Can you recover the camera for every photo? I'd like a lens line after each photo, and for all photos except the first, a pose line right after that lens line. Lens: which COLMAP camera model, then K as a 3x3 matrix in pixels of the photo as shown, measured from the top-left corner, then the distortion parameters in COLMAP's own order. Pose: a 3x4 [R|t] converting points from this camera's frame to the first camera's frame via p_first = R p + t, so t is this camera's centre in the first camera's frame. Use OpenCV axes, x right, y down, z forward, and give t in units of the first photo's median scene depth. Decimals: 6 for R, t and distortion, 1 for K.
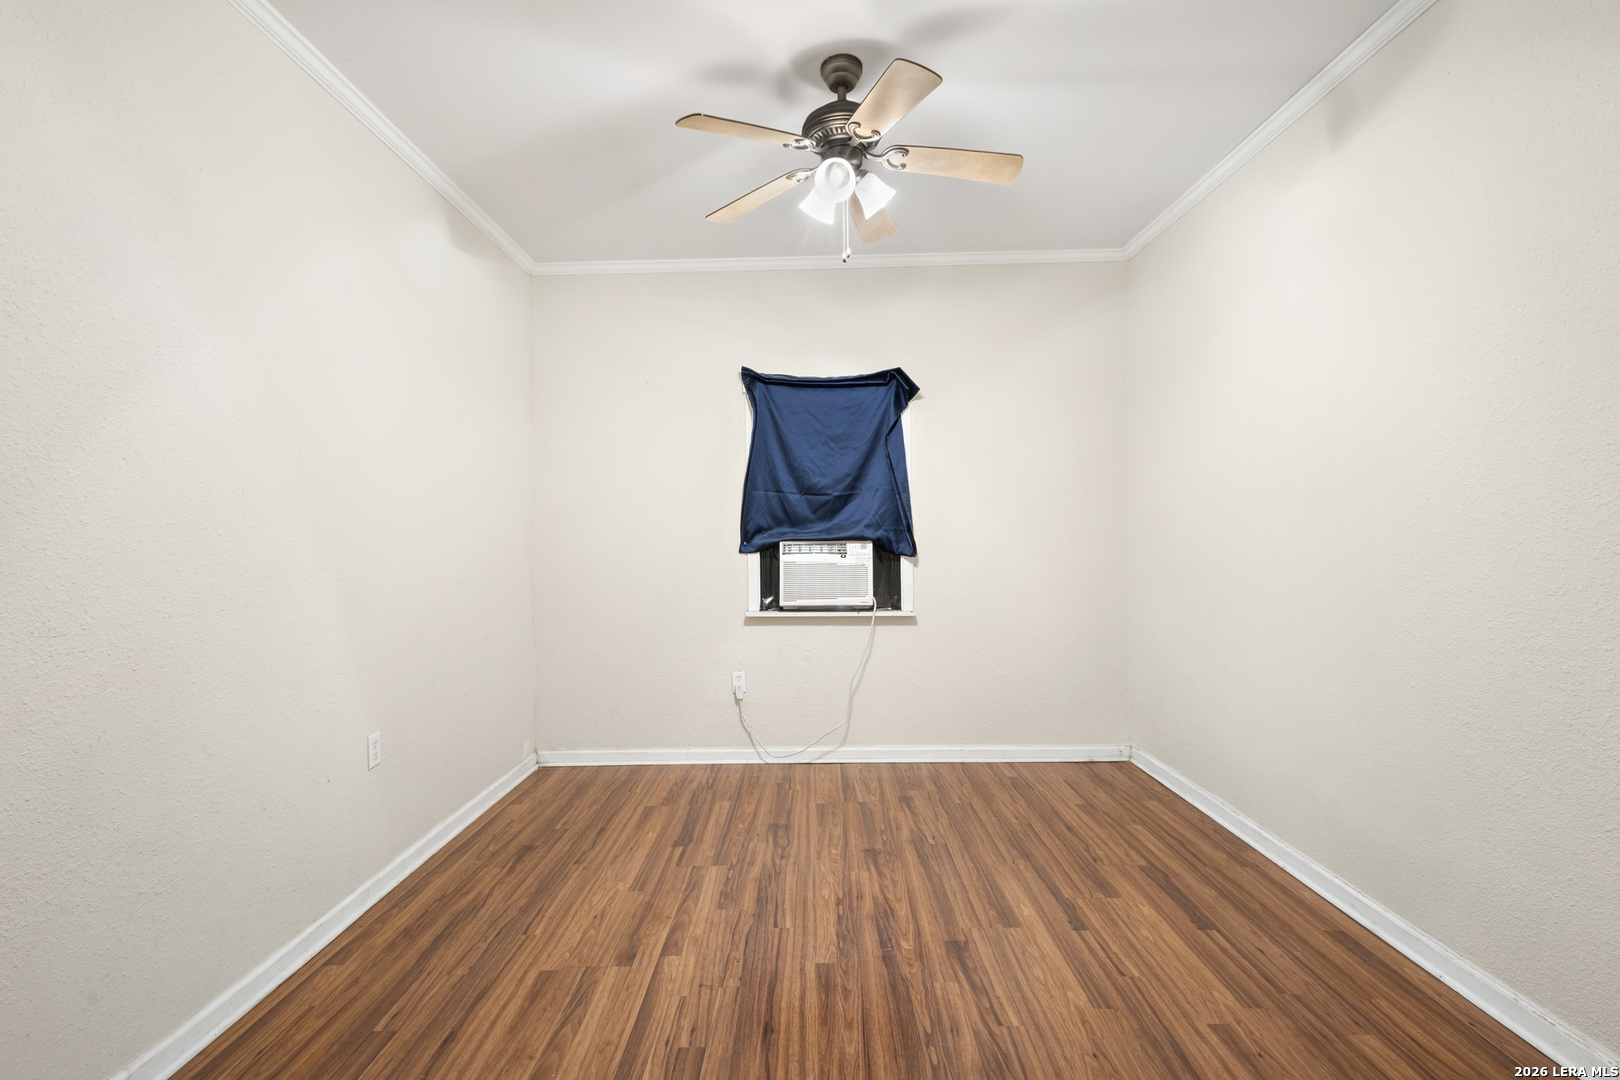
lens RADIAL K [[750.2, 0, 812.4], [0, 750.2, 551.2], [0, 0, 1]] dist [0.010424, -0.001330]
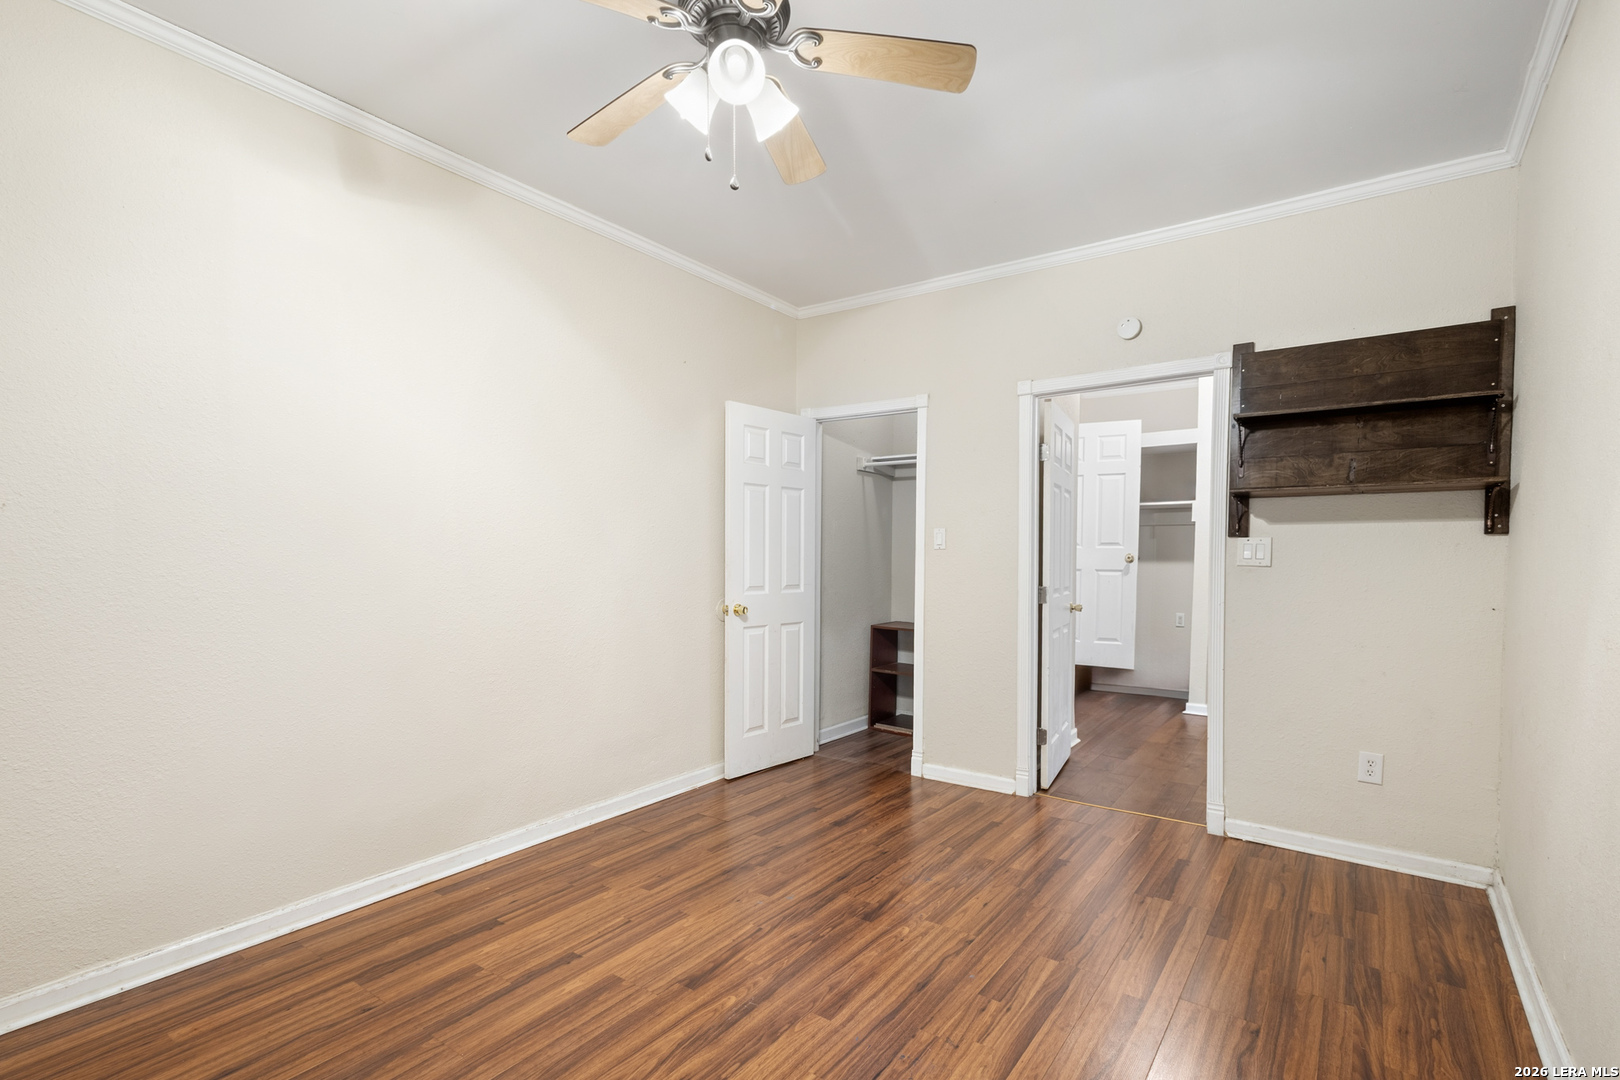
lens RADIAL K [[750.2, 0, 809.8], [0, 750.2, 532.7], [0, 0, 1]] dist [0.010424, -0.001330]
pose [[-0.809980, 0.023962, 0.585968, -0.527560], [0.018543, 0.999712, -0.015248, -0.036217], [-0.586165, -0.001485, -0.810190, 1.753557]]
